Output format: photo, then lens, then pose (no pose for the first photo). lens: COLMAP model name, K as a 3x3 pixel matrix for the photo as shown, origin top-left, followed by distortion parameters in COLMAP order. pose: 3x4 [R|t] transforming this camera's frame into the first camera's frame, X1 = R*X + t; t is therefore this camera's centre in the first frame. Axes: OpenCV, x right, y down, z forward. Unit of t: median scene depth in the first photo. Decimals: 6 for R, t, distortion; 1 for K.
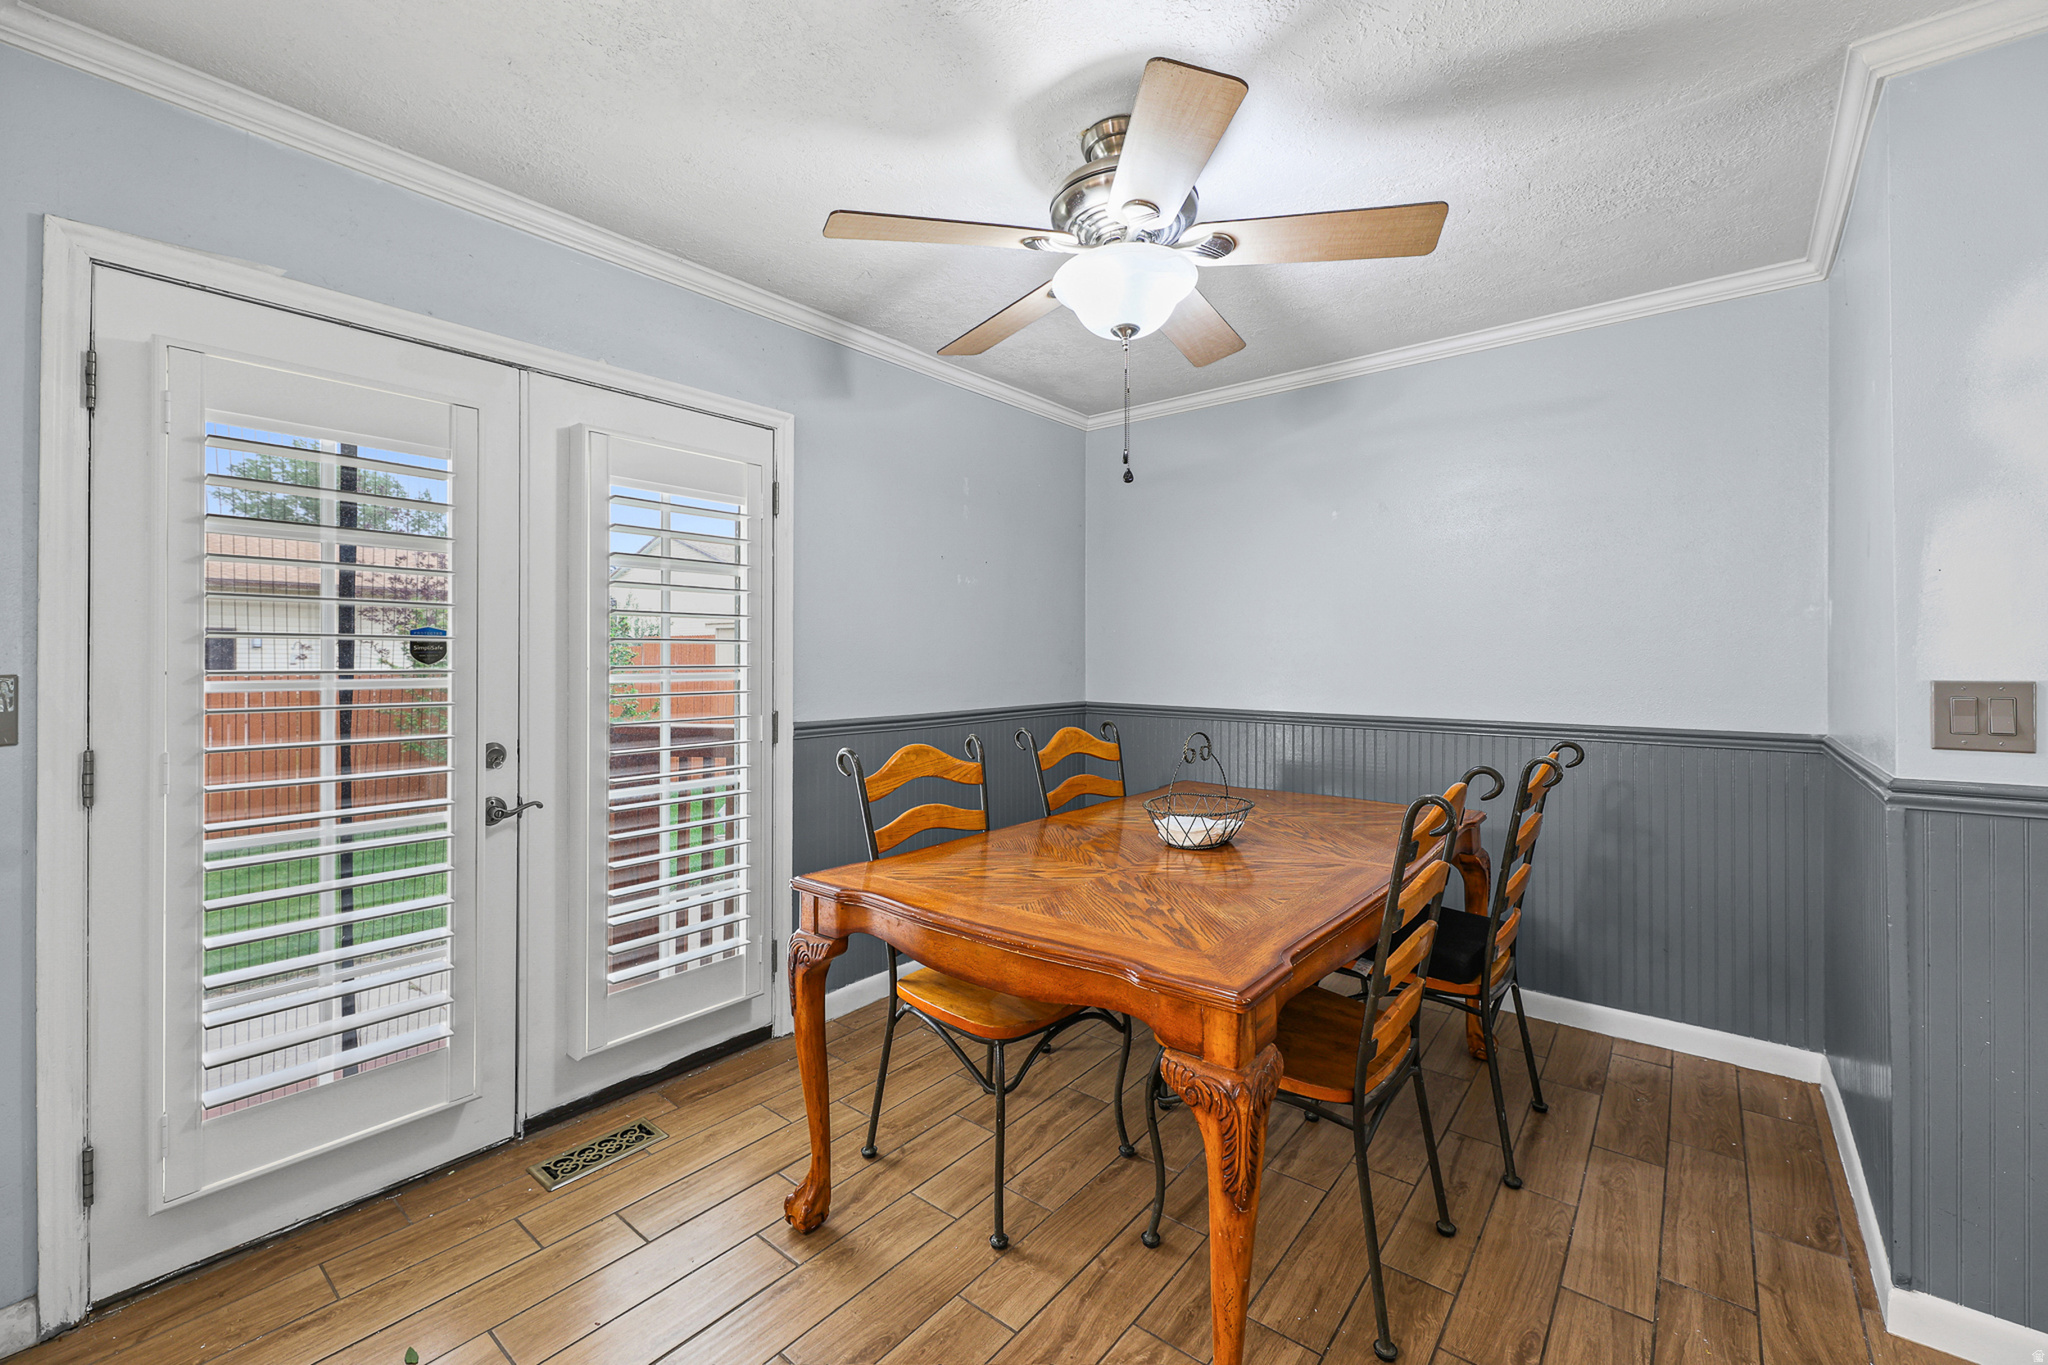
lens RADIAL K [[835.0, 0, 1076.6], [0, 835.0, 659.5], [0, 0, 1]] dist [0.027180, -0.008597]
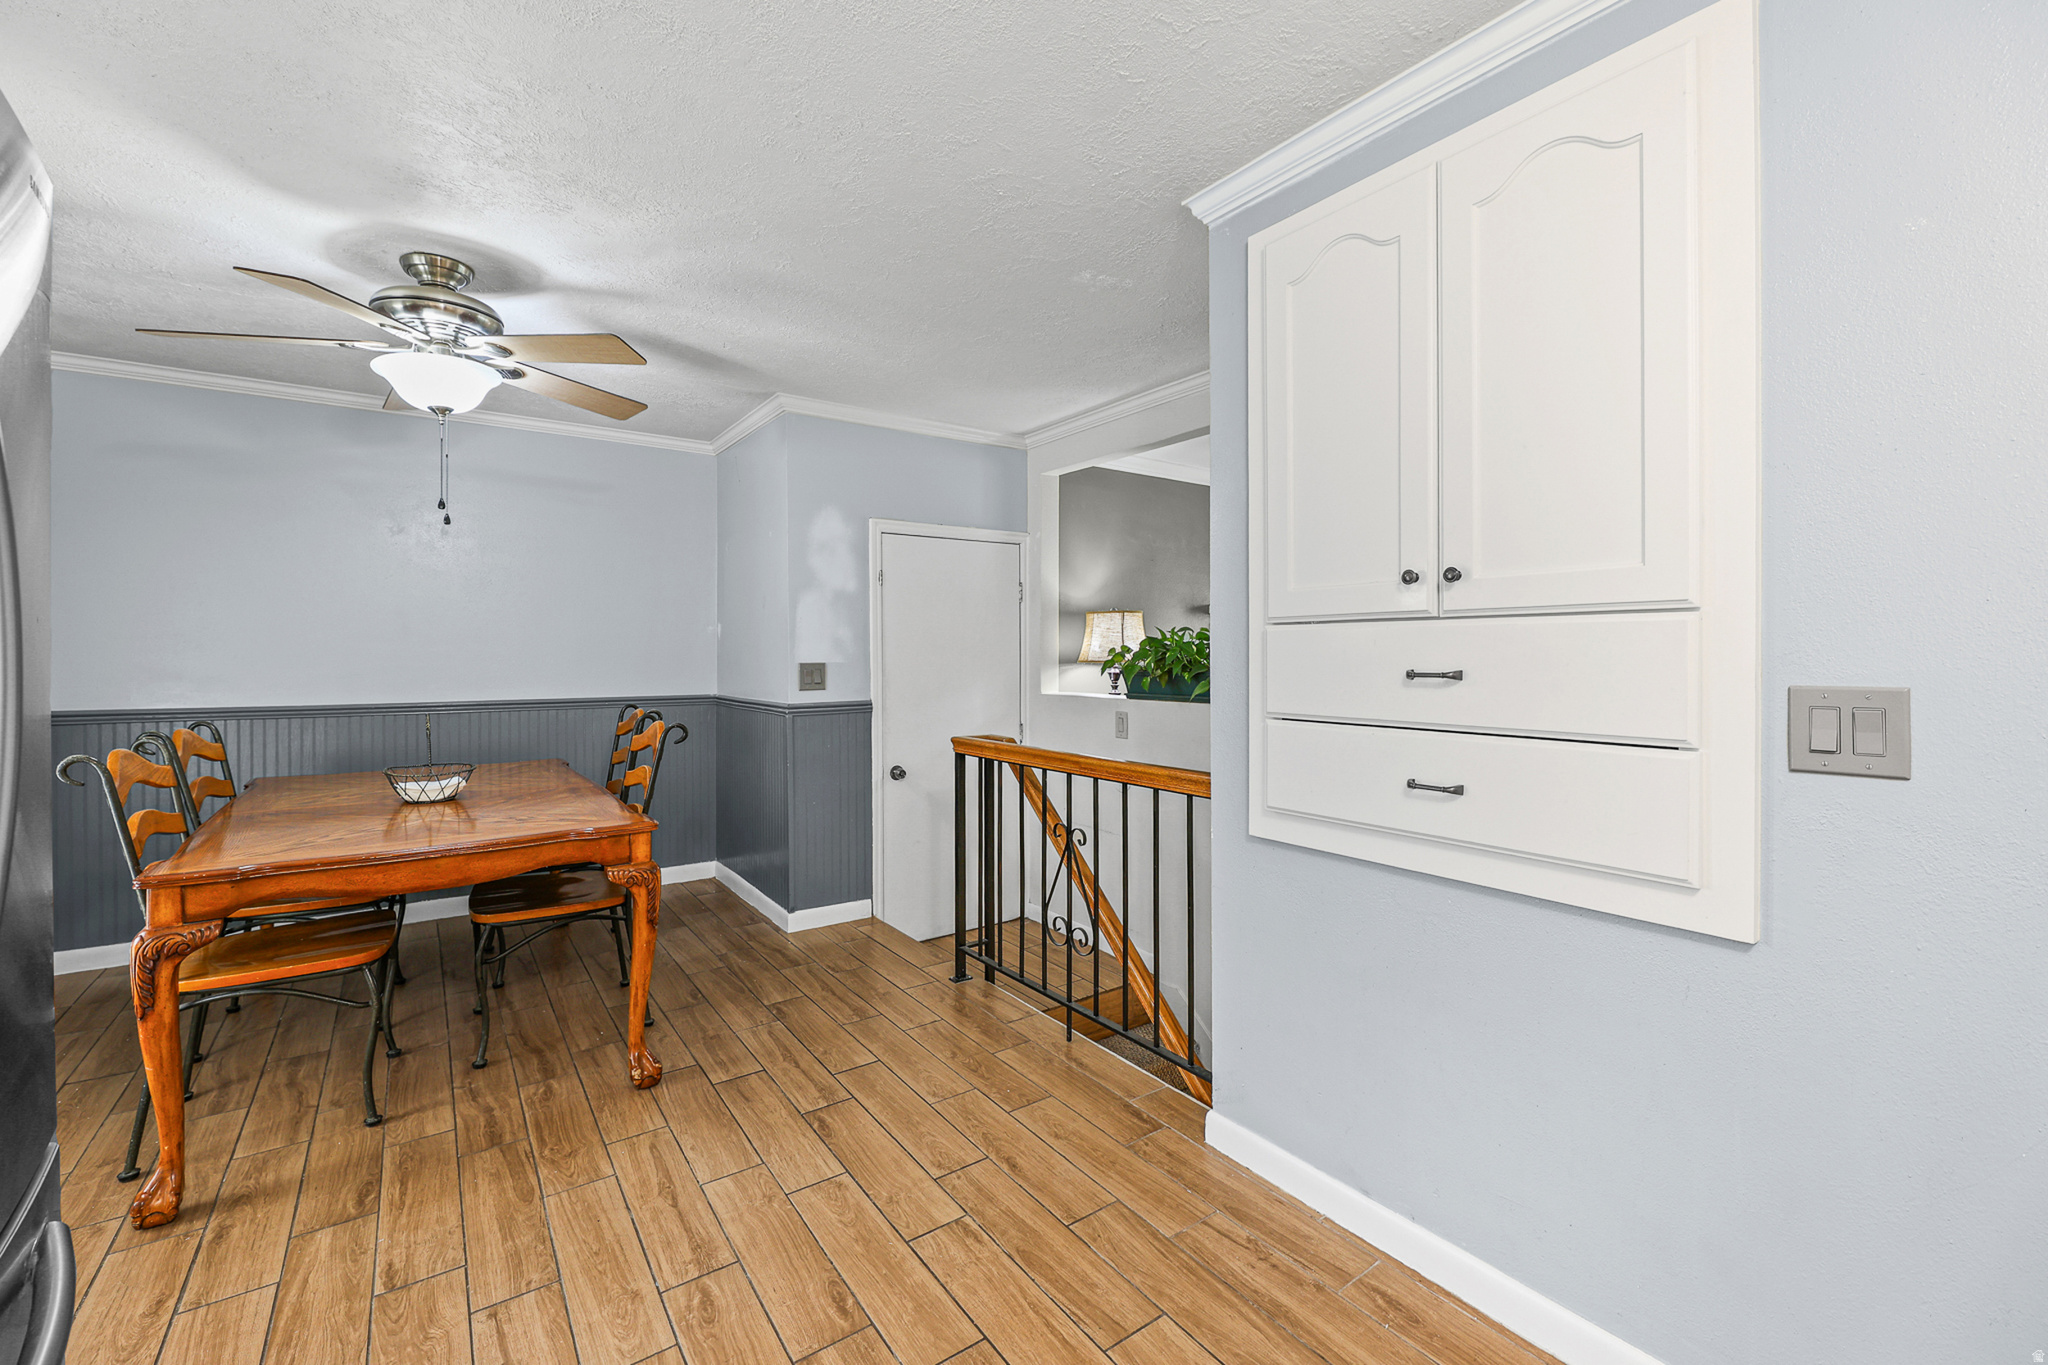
lens RADIAL K [[843.1, 0, 1051.8], [0, 843.1, 647.6], [0, 0, 1]] dist [-0.004939, -0.000389]
pose [[0.252678, 0.004035, 0.967542, -1.052076], [0.002006, 0.999987, -0.004694, -0.006004], [-0.967548, 0.003127, 0.252666, -0.294045]]
